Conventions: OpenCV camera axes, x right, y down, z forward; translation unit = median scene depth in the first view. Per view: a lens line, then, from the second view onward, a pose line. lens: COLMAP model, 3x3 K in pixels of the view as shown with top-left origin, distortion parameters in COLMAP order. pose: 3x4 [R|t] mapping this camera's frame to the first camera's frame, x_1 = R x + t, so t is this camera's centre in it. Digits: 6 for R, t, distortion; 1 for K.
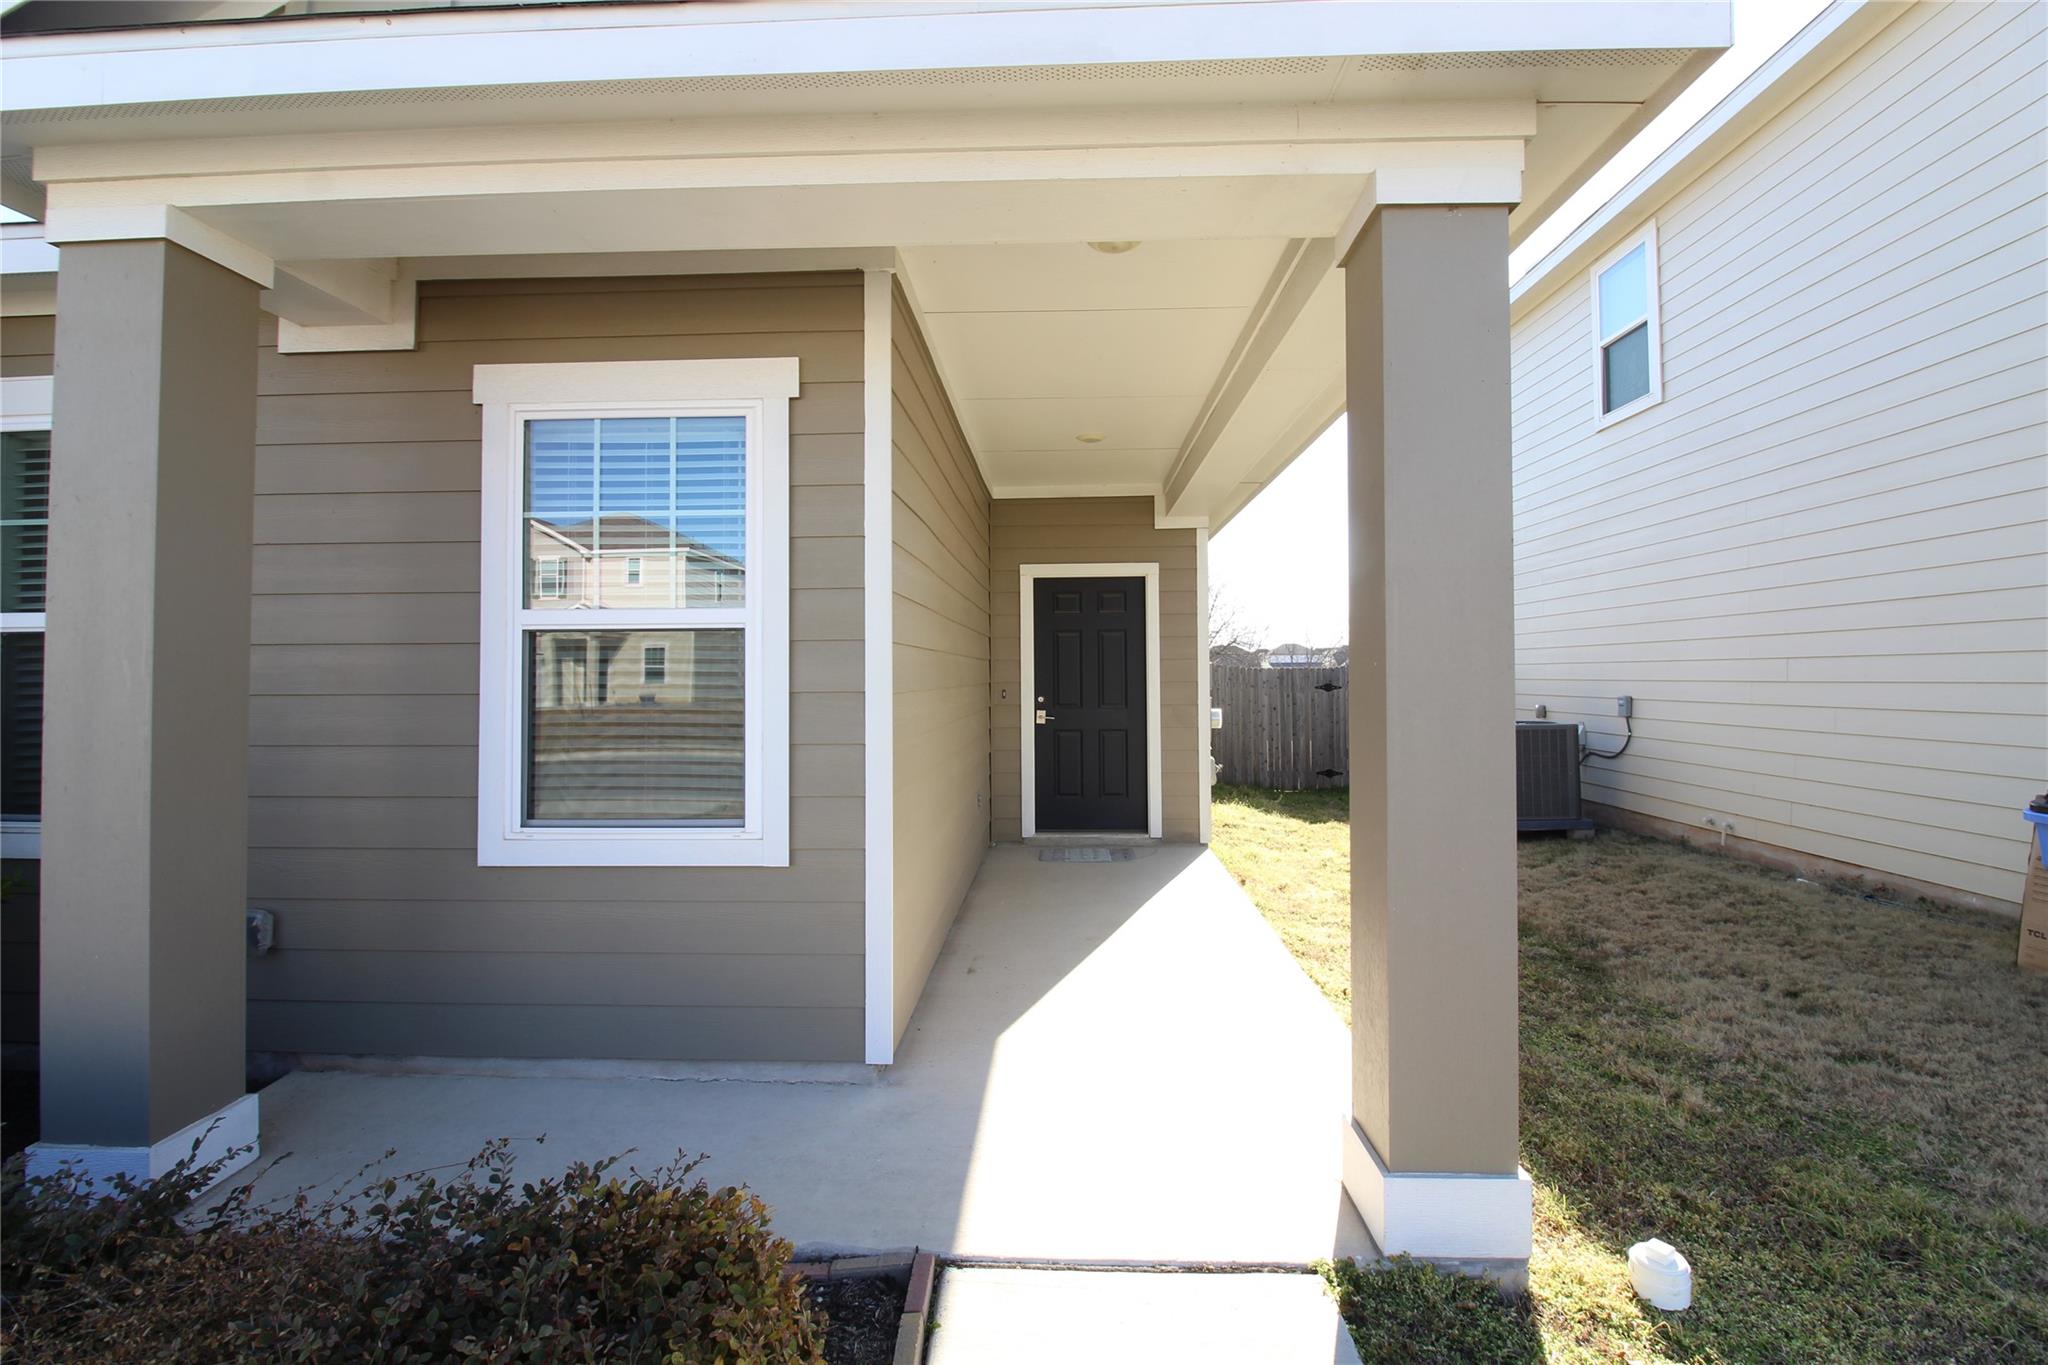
lens RADIAL K [[954.8, 0, 1025.9], [0, 954.8, 651.5], [0, 0, 1]] dist [-0.001289, -0.012430]
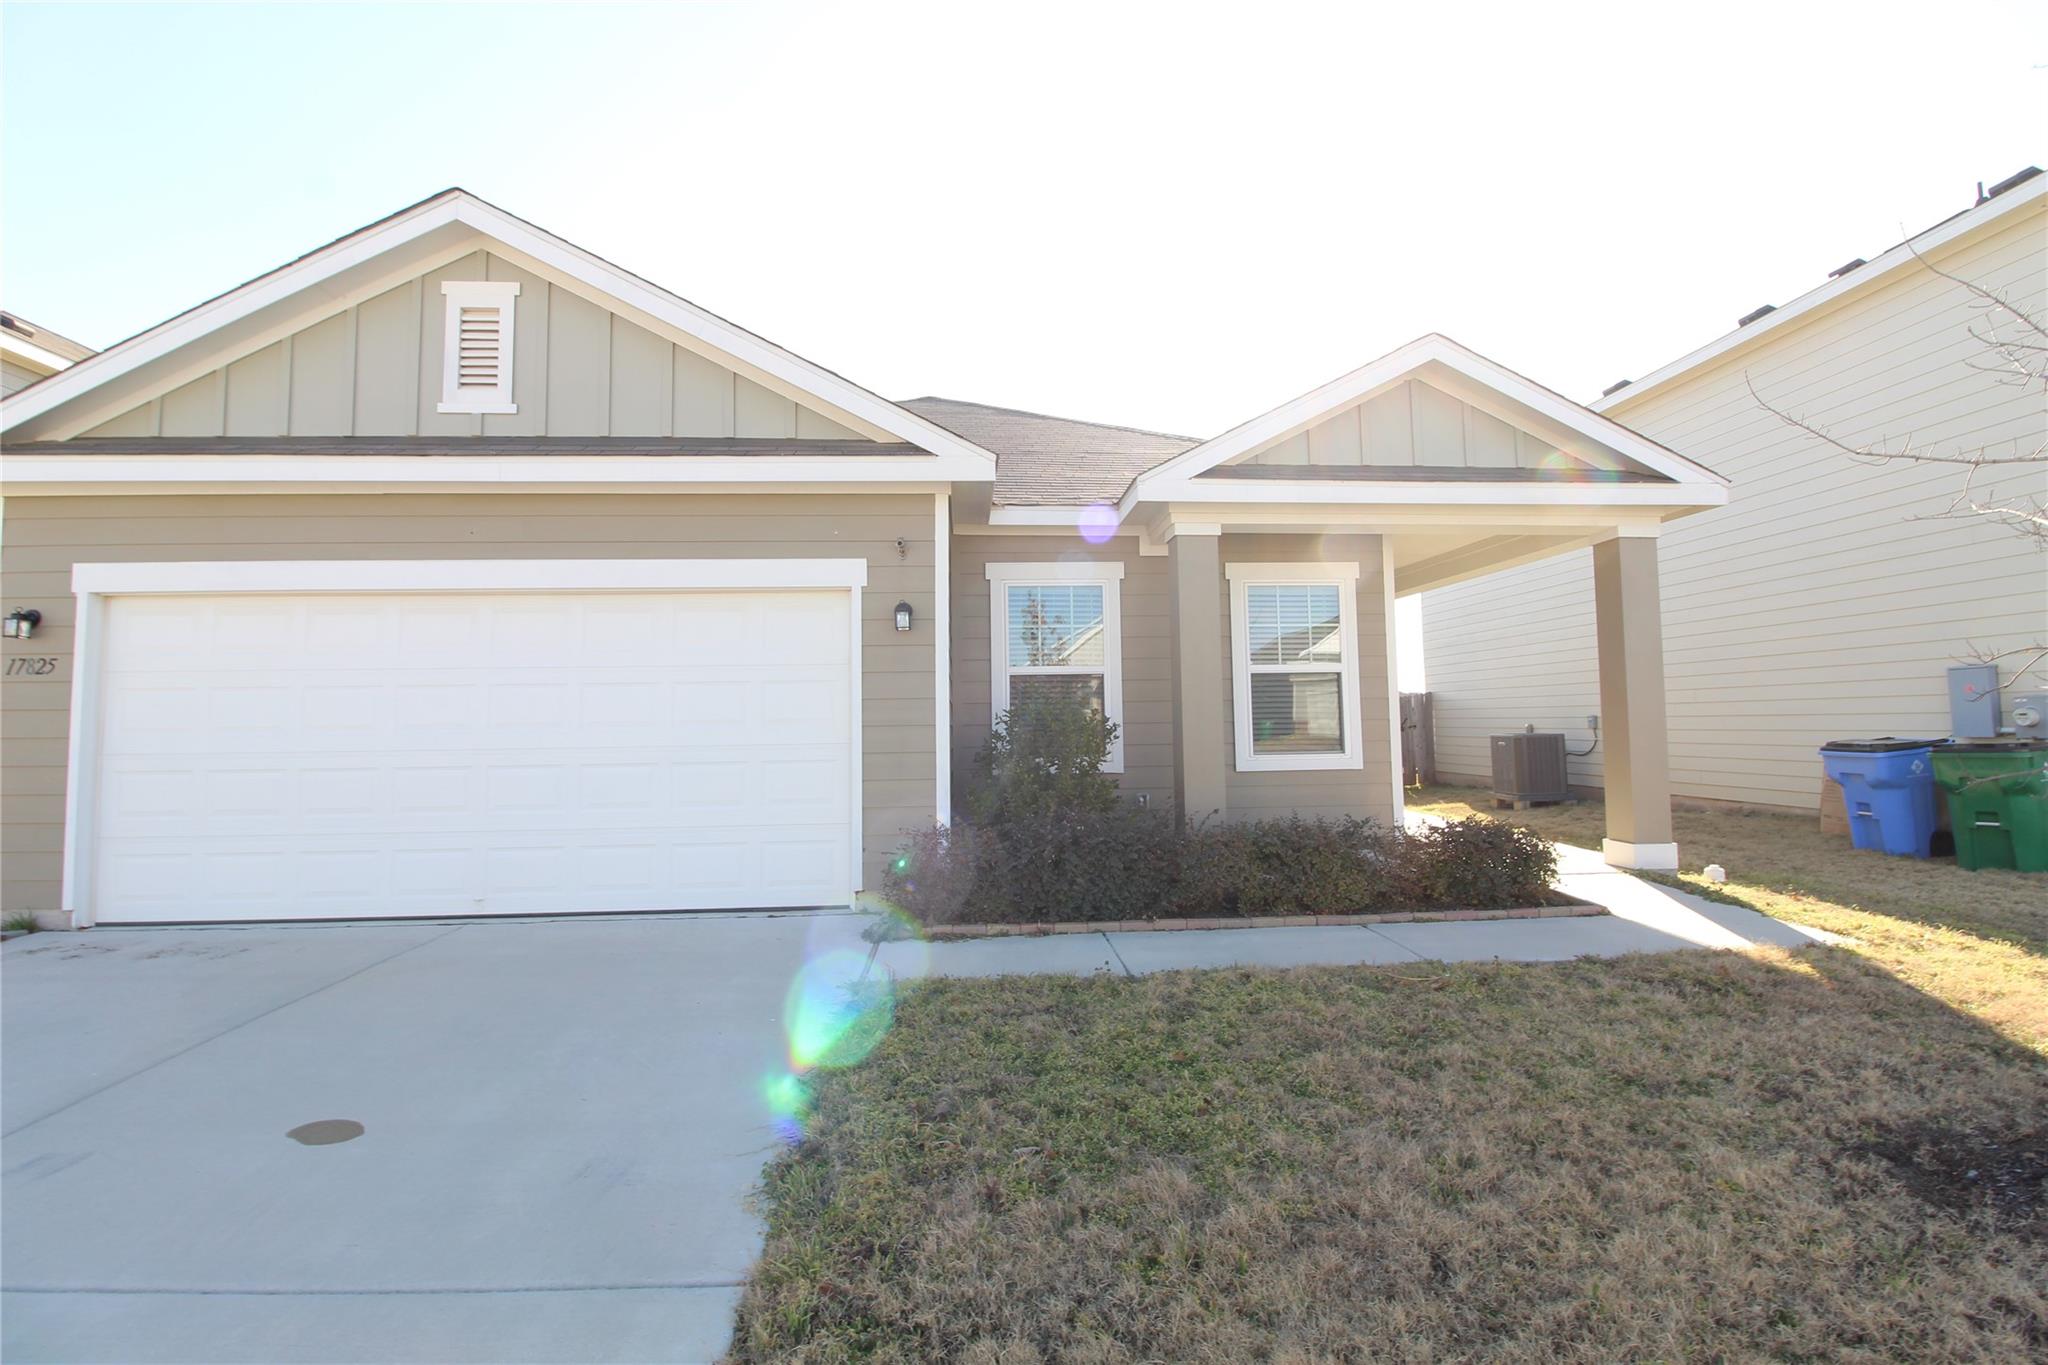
lens RADIAL K [[954.8, 0, 1025.9], [0, 954.8, 651.5], [0, 0, 1]] dist [-0.001289, -0.012430]
pose [[0.993153, 0.001238, 0.116811, -0.779816], [0.004353, 0.998858, -0.047589, 0.017869], [-0.116737, 0.047772, 0.992013, -0.748139]]
